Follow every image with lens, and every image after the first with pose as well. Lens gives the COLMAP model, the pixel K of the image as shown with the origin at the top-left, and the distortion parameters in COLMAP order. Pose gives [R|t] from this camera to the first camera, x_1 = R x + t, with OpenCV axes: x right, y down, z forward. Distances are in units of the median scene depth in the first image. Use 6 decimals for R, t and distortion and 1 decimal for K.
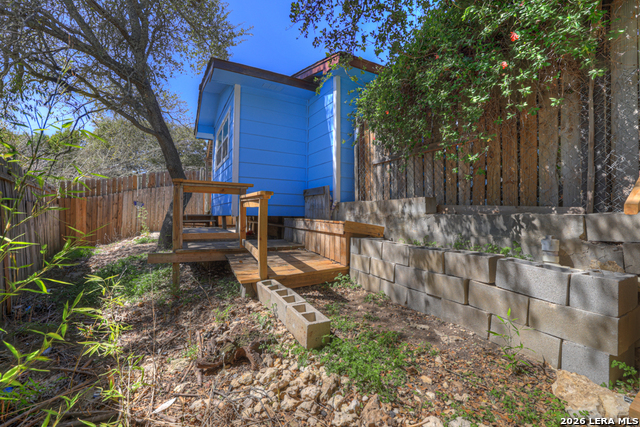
lens RADIAL K [[274.0, 0, 315.4], [0, 274.0, 209.2], [0, 0, 1]] dist [-0.044571, 0.019316]
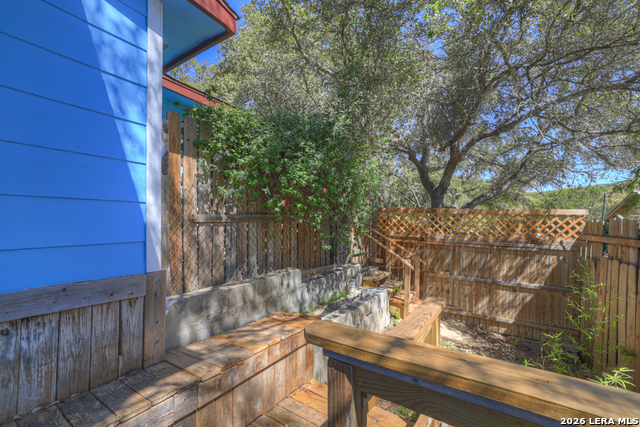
lens RADIAL K [[274.0, 0, 315.4], [0, 274.0, 209.2], [0, 0, 1]] dist [-0.044571, 0.019316]
pose [[-0.495286, 0.033284, 0.868092, -0.467311], [-0.011716, 0.998919, -0.044984, -0.184166], [-0.868651, -0.032450, -0.494360, 1.174805]]
